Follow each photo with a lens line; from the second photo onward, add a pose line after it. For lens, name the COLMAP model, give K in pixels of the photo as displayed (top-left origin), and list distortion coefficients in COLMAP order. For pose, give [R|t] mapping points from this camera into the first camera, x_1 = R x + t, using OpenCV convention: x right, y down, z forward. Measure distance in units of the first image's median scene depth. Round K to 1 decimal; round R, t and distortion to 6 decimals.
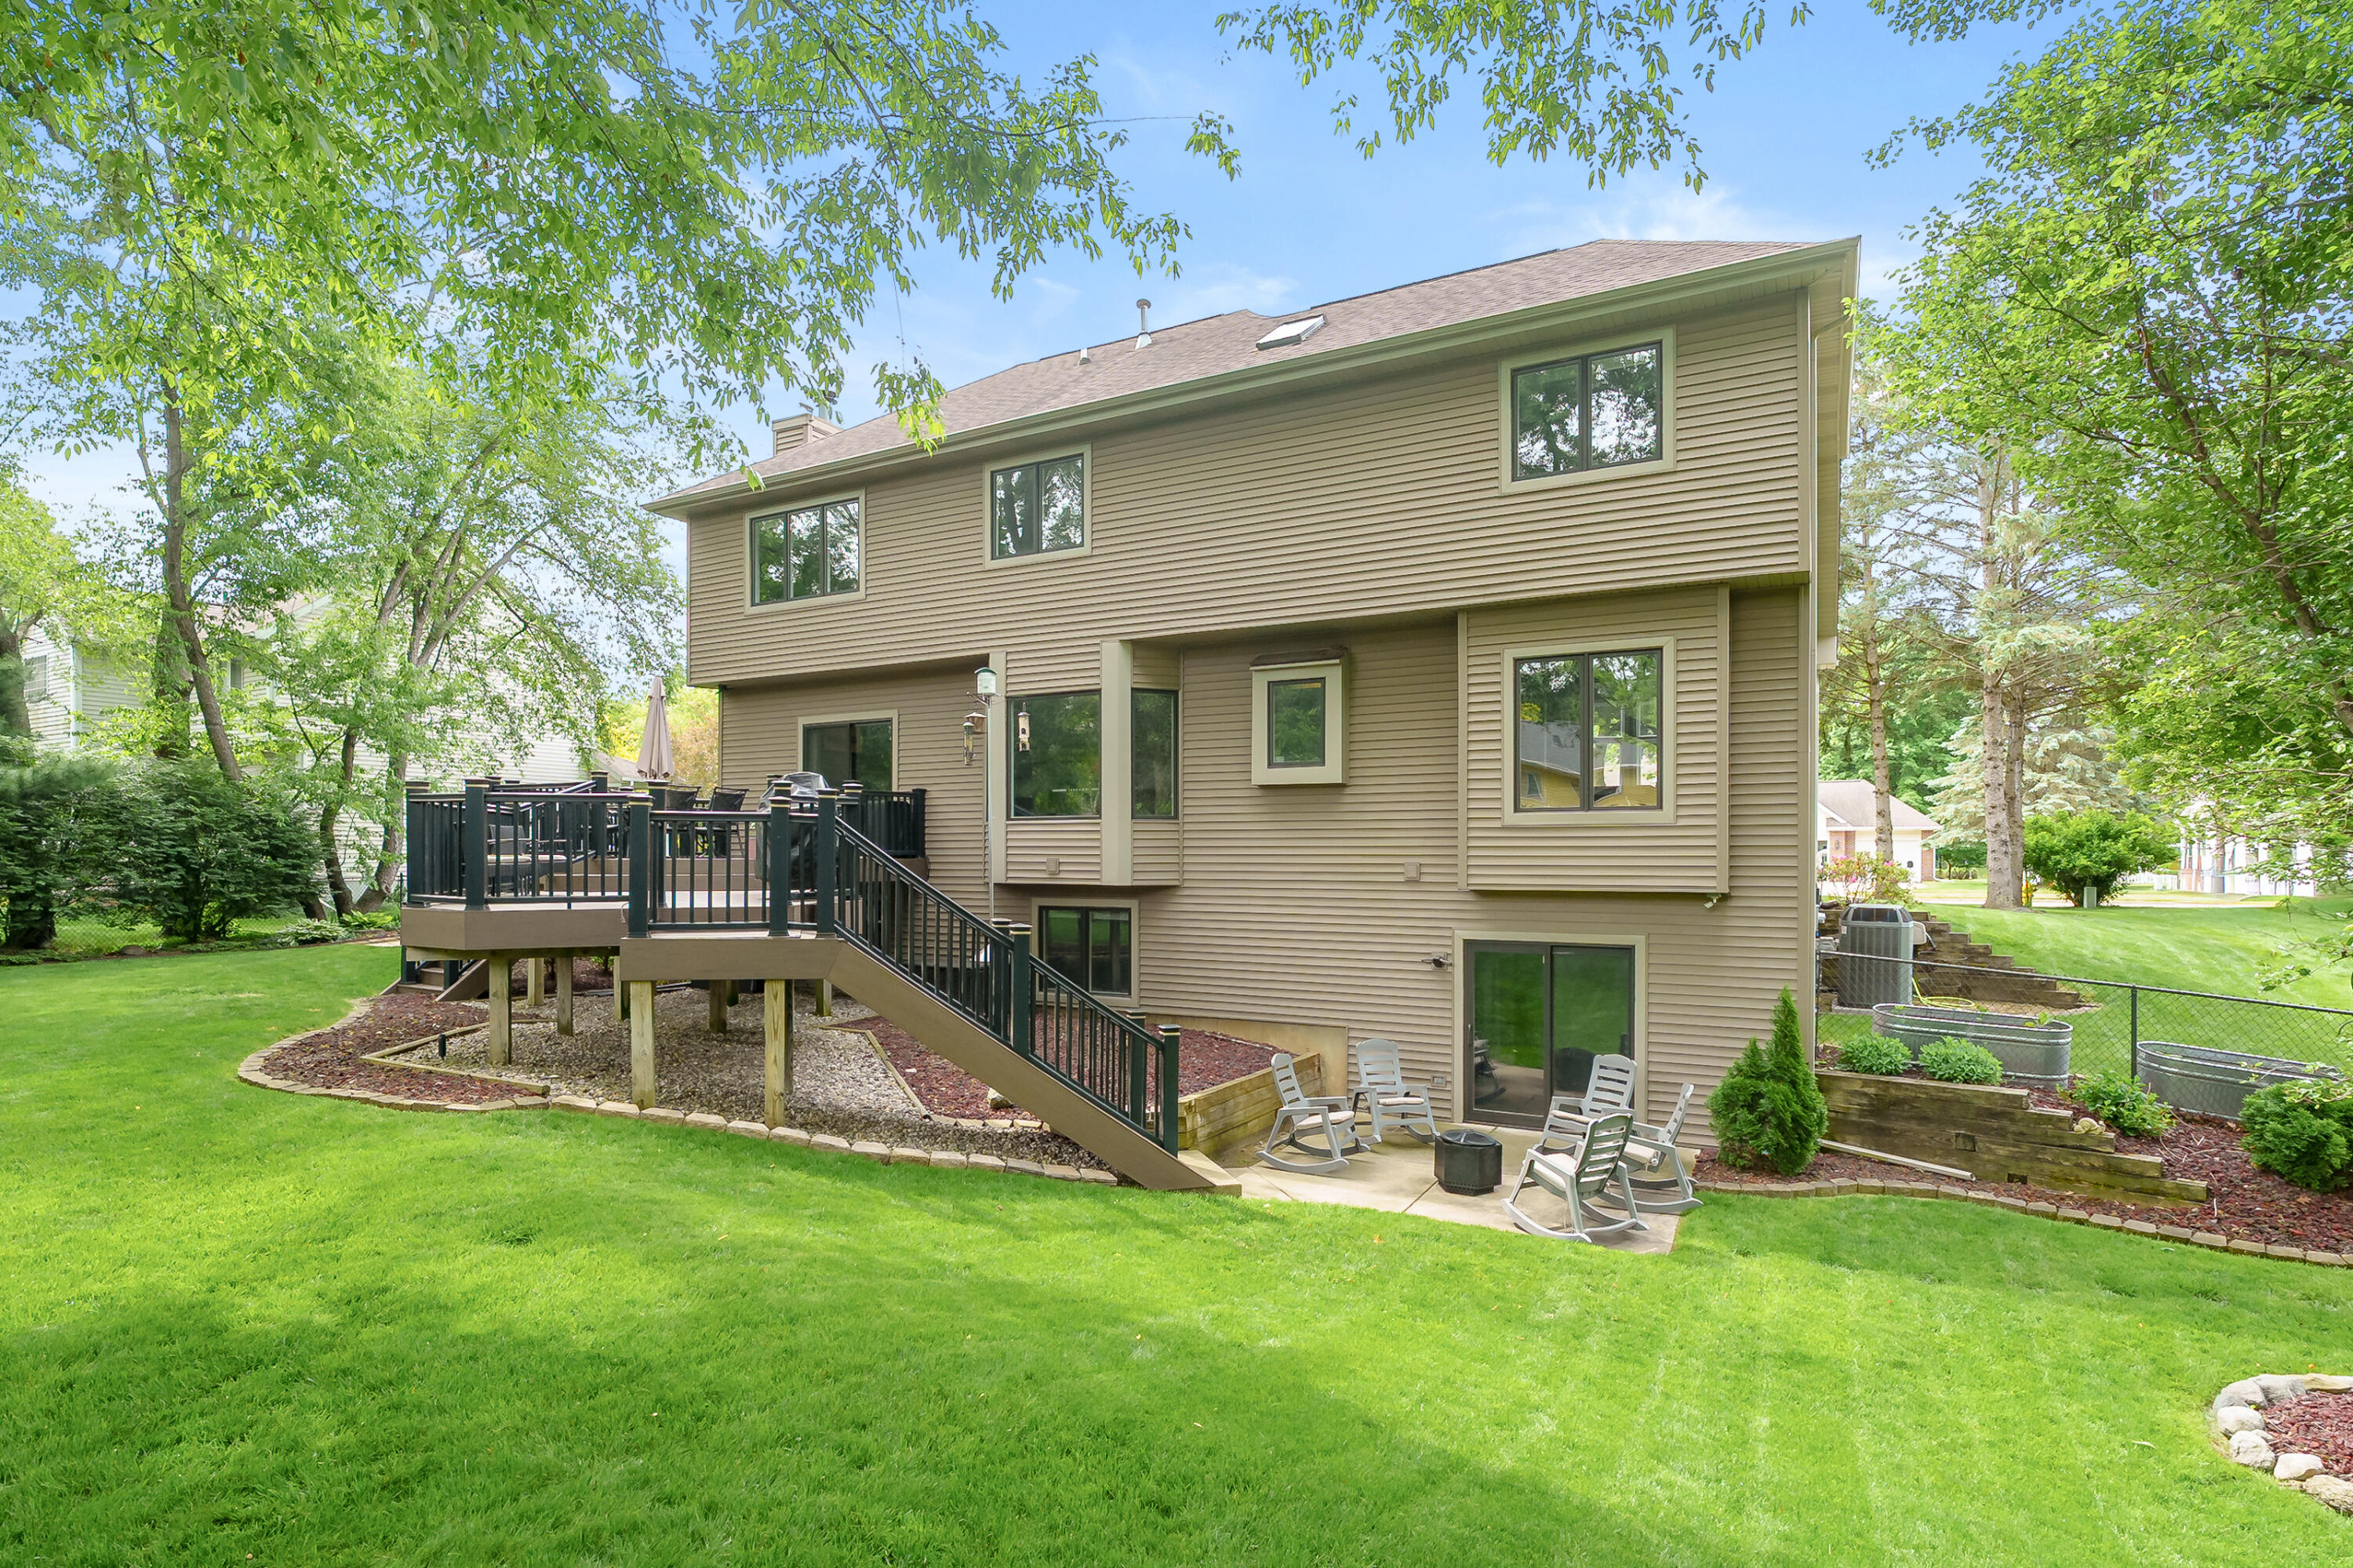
lens RADIAL K [[1186.5, 0, 1171.4], [0, 1186.5, 856.9], [0, 0, 1]] dist [-0.003947, -0.000188]
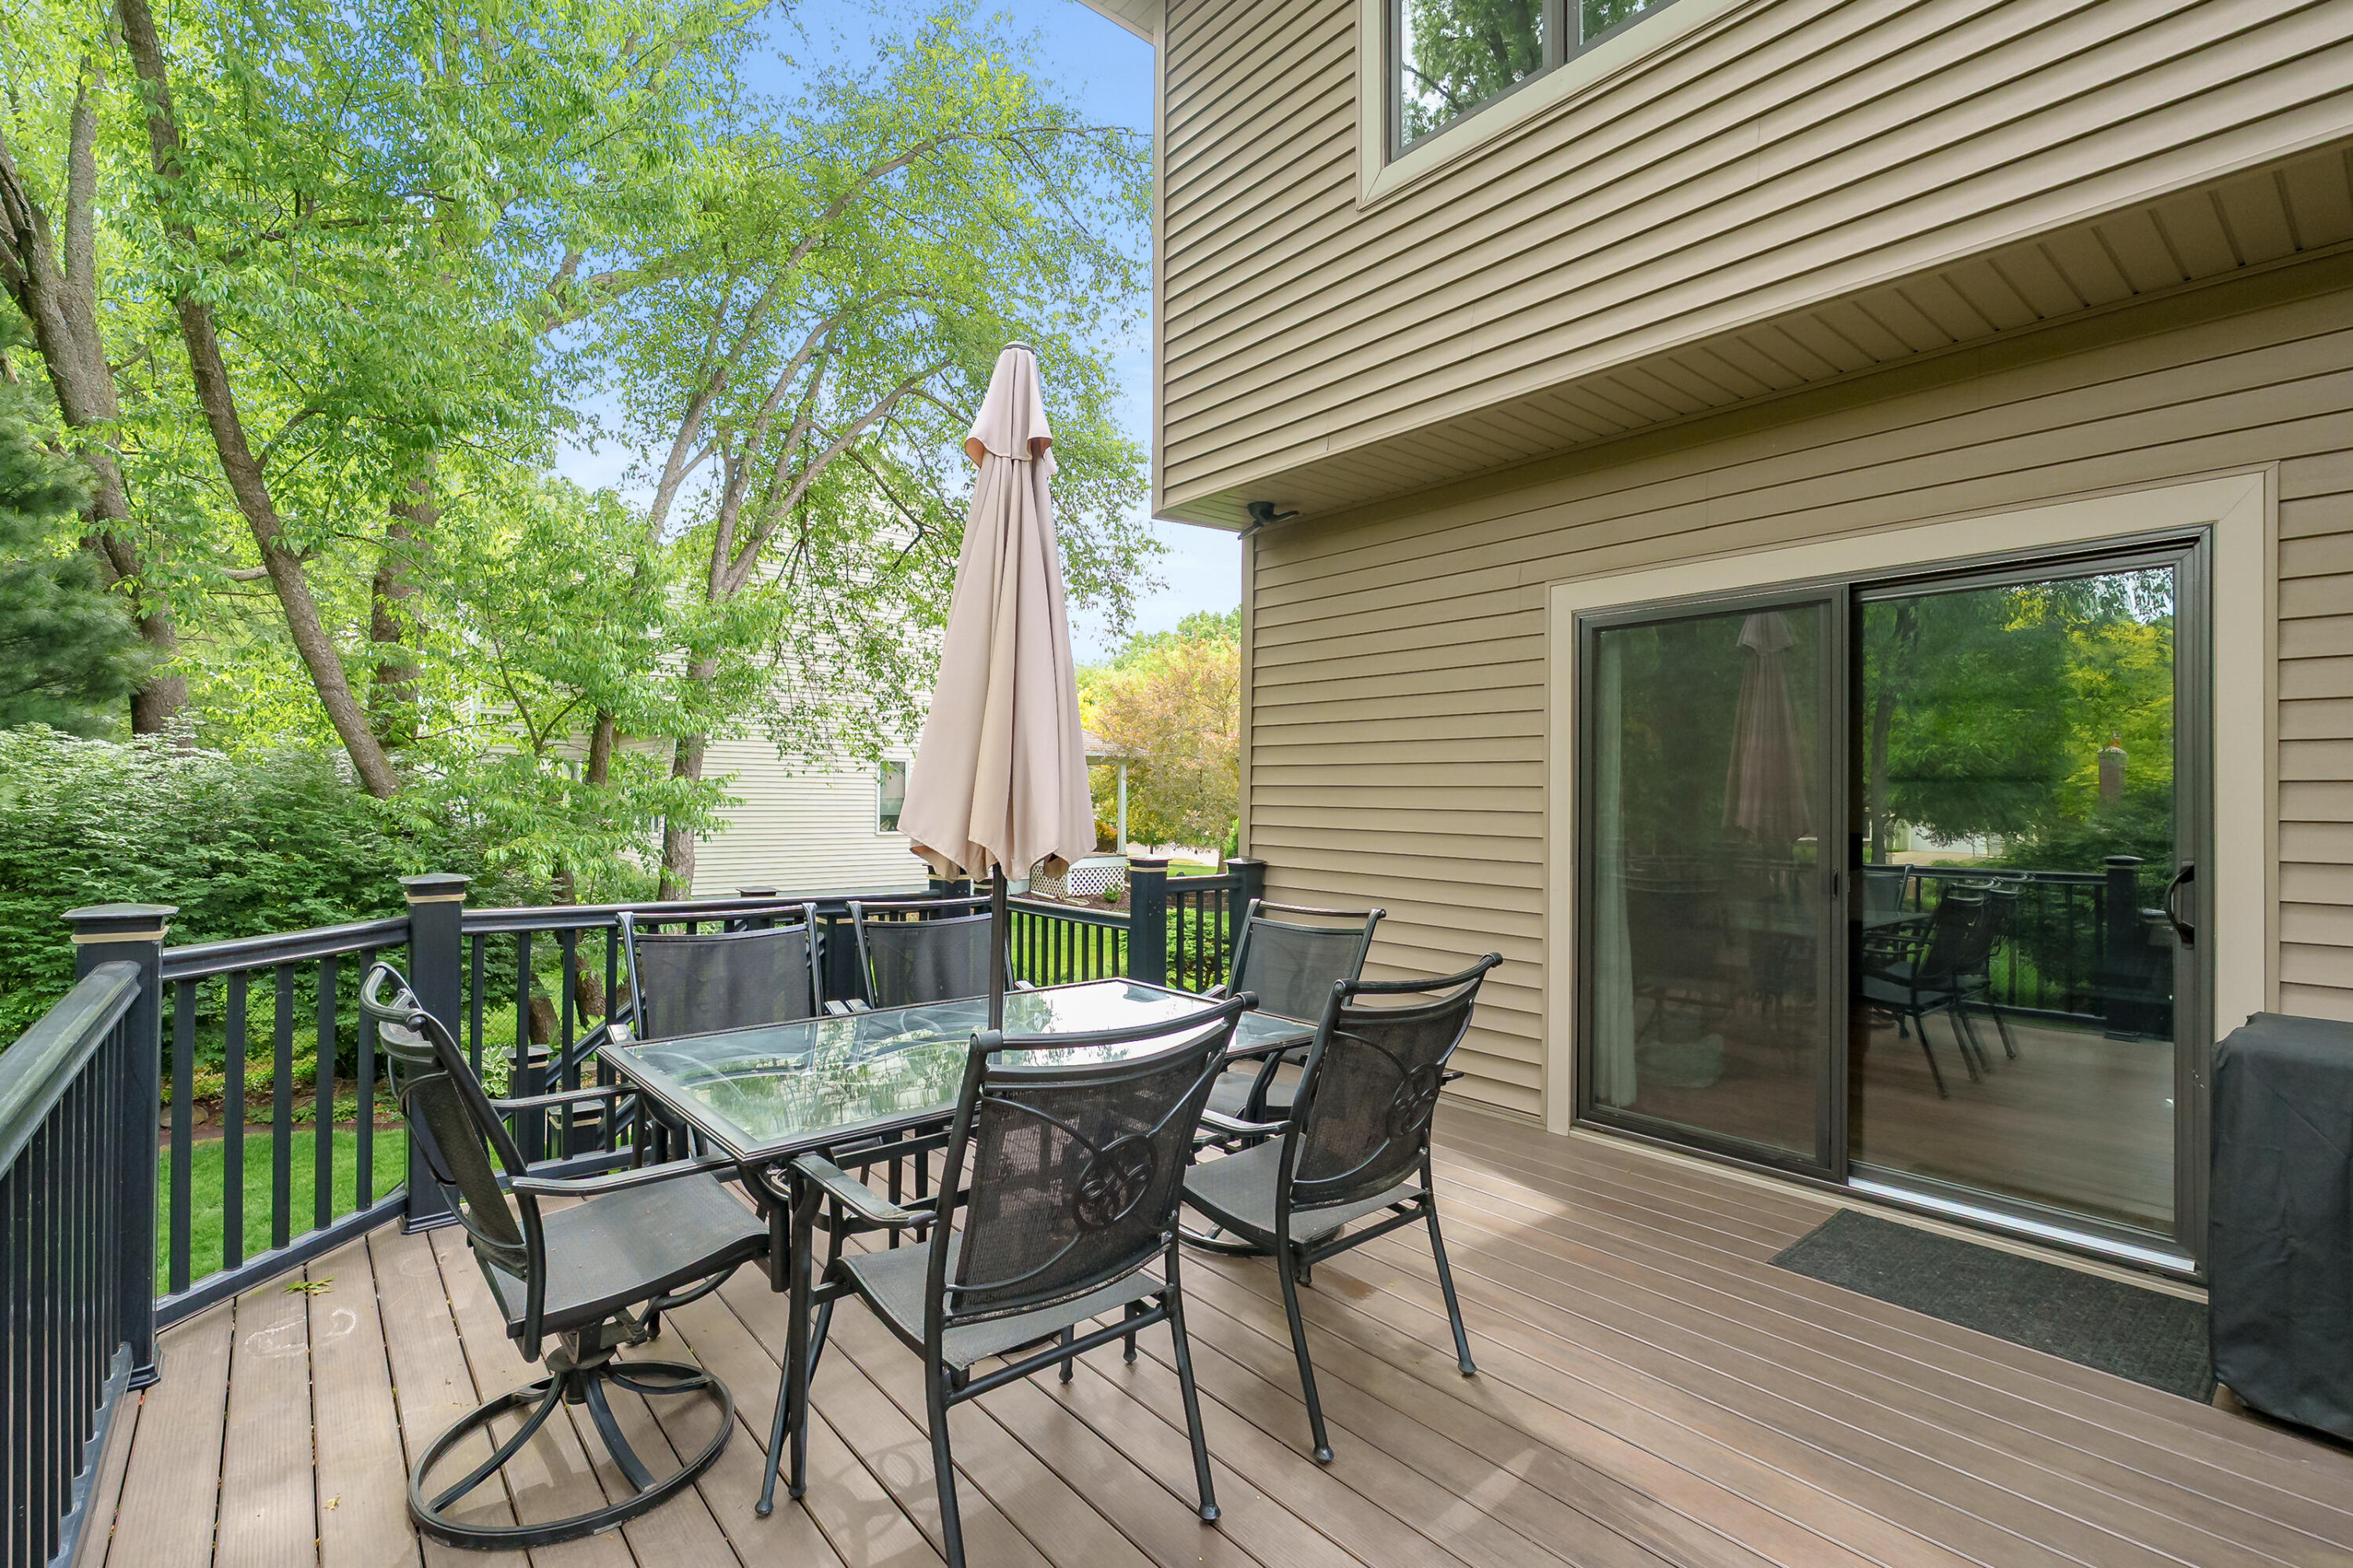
lens RADIAL K [[1060.2, 0, 1176.5], [0, 1060.2, 784.0], [0, 0, 1]] dist [-0.006119, 0.000522]
pose [[0.936385, -0.003166, -0.350961, -0.453611], [-0.000438, 0.999948, -0.010191, -0.106215], [0.350975, 0.009696, 0.936335, 1.108135]]
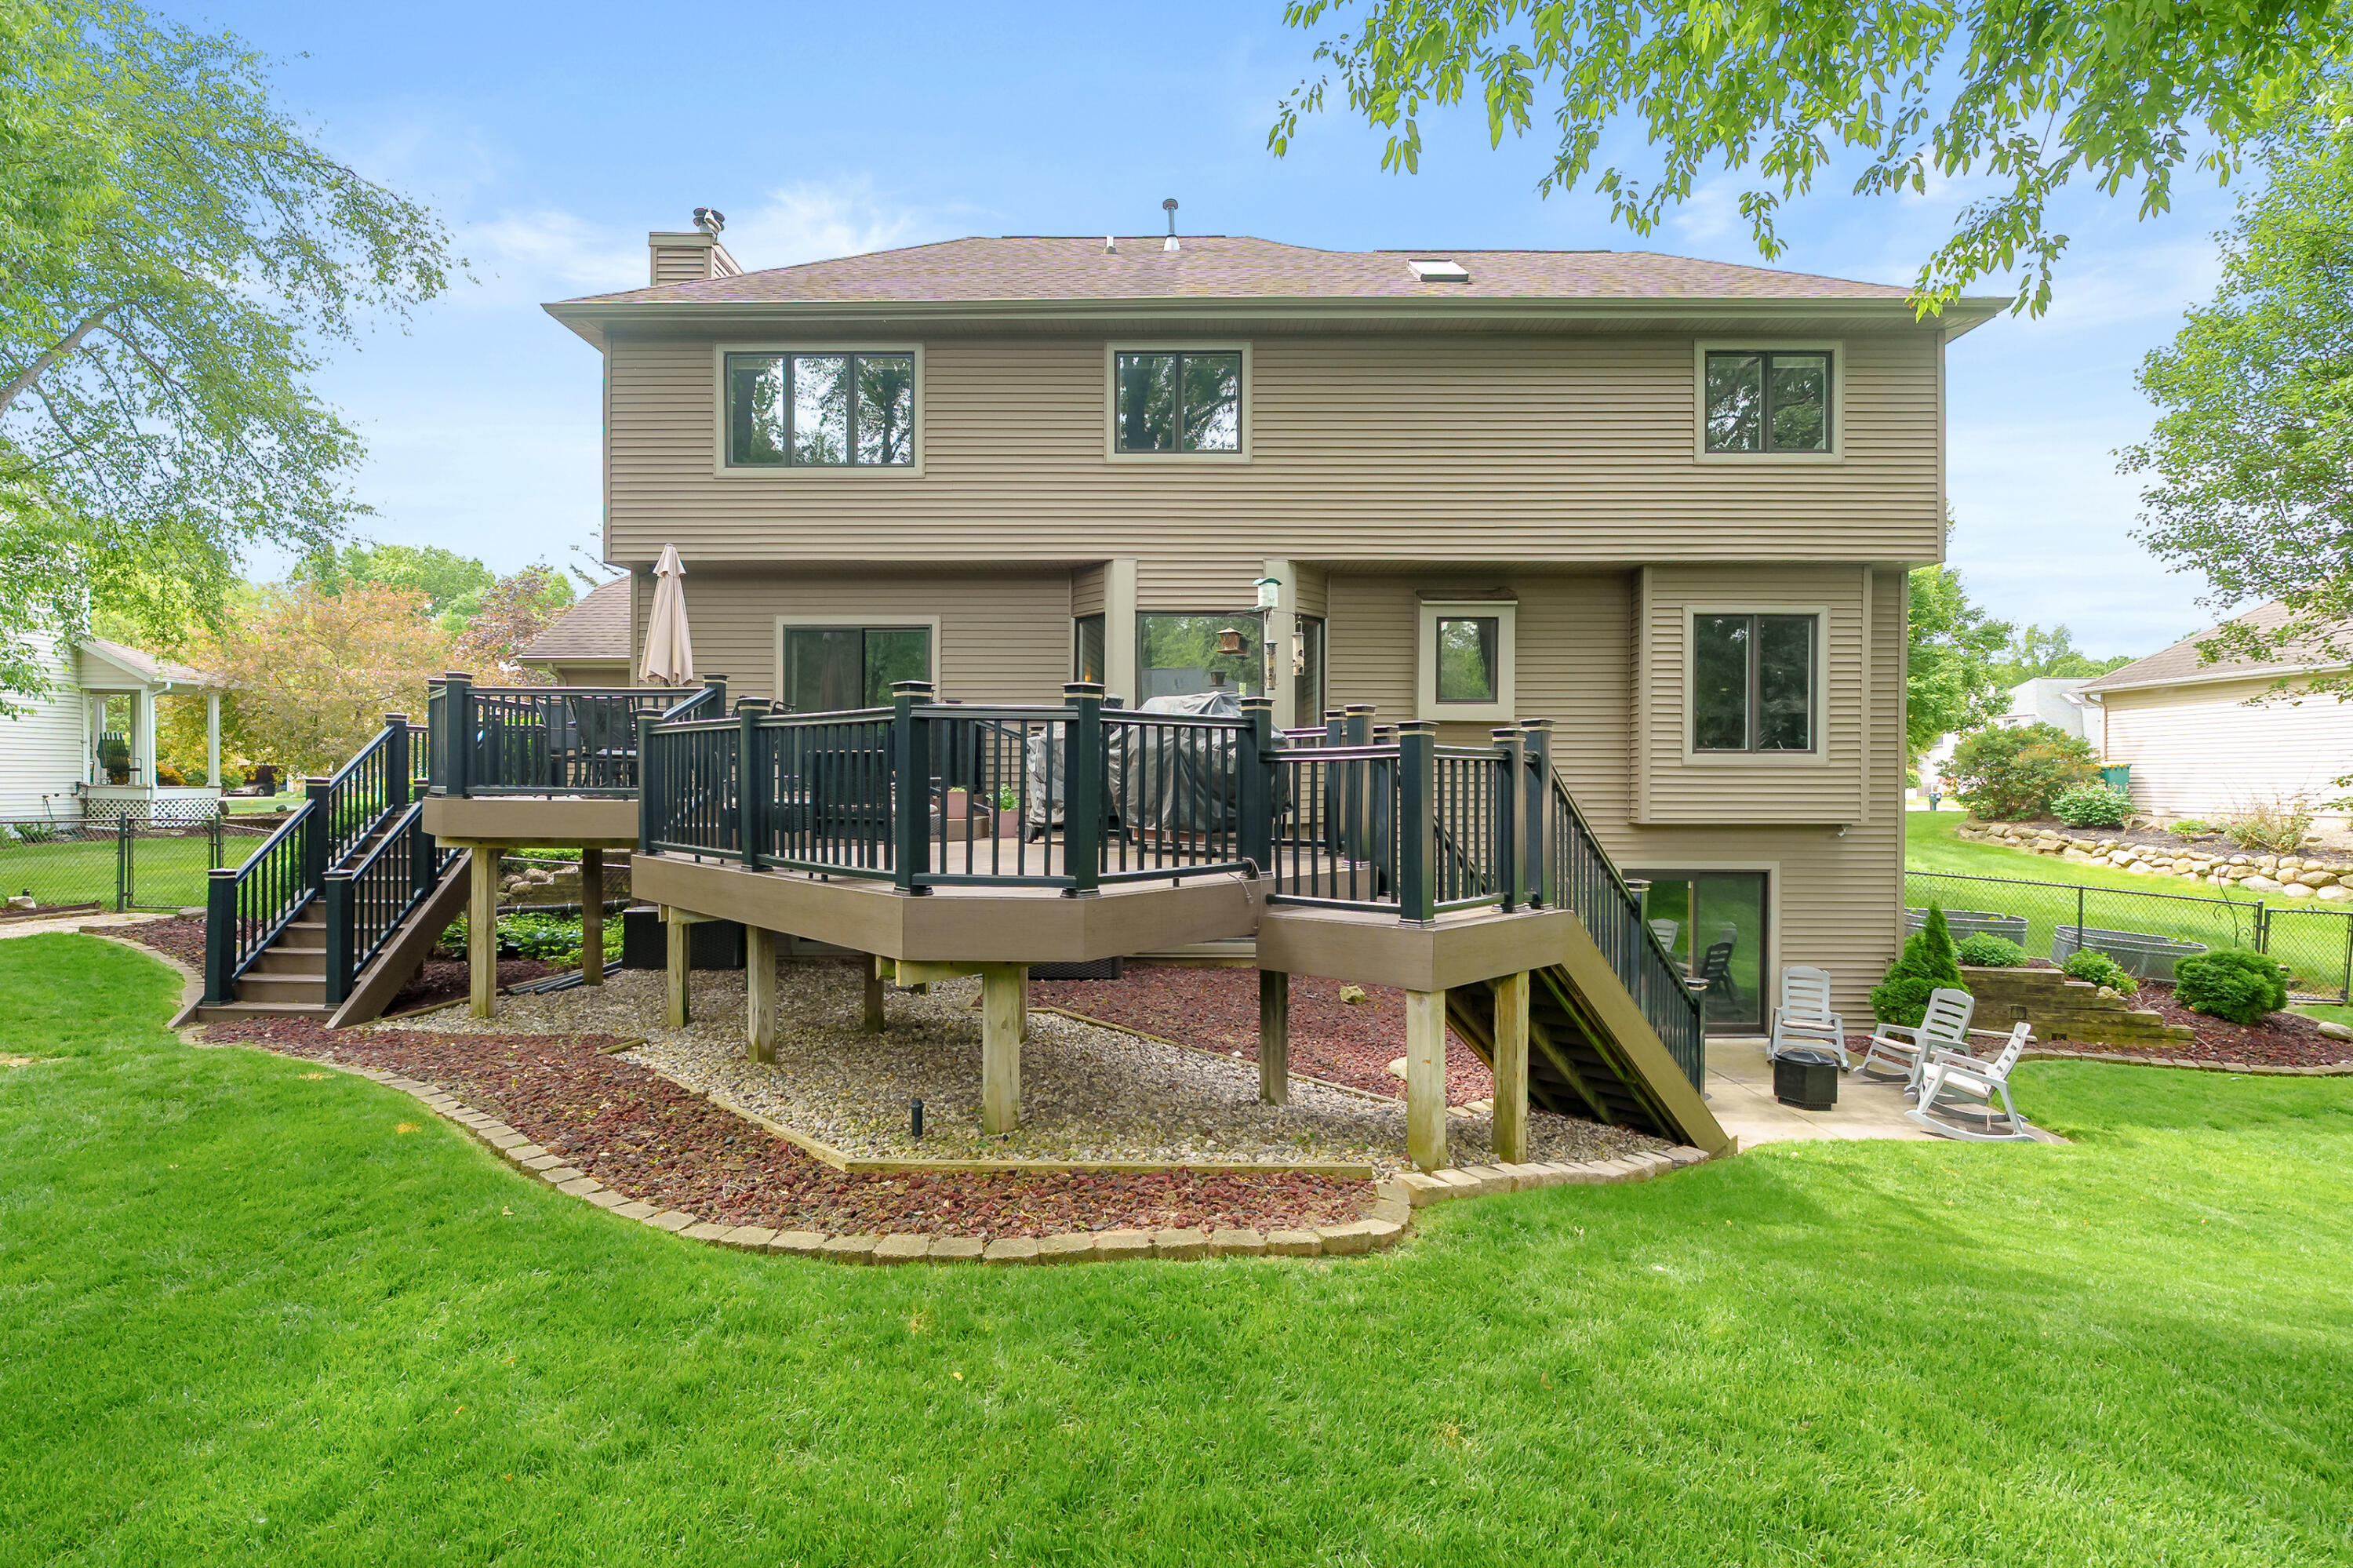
lens RADIAL K [[1060.2, 0, 1176.5], [0, 1060.2, 784.0], [0, 0, 1]] dist [-0.006119, 0.000522]
pose [[0.878089, -0.001083, 0.478497, -0.610281], [-0.000887, 0.999992, 0.003891, -0.012676], [-0.478497, -0.003841, 0.878081, 0.369842]]
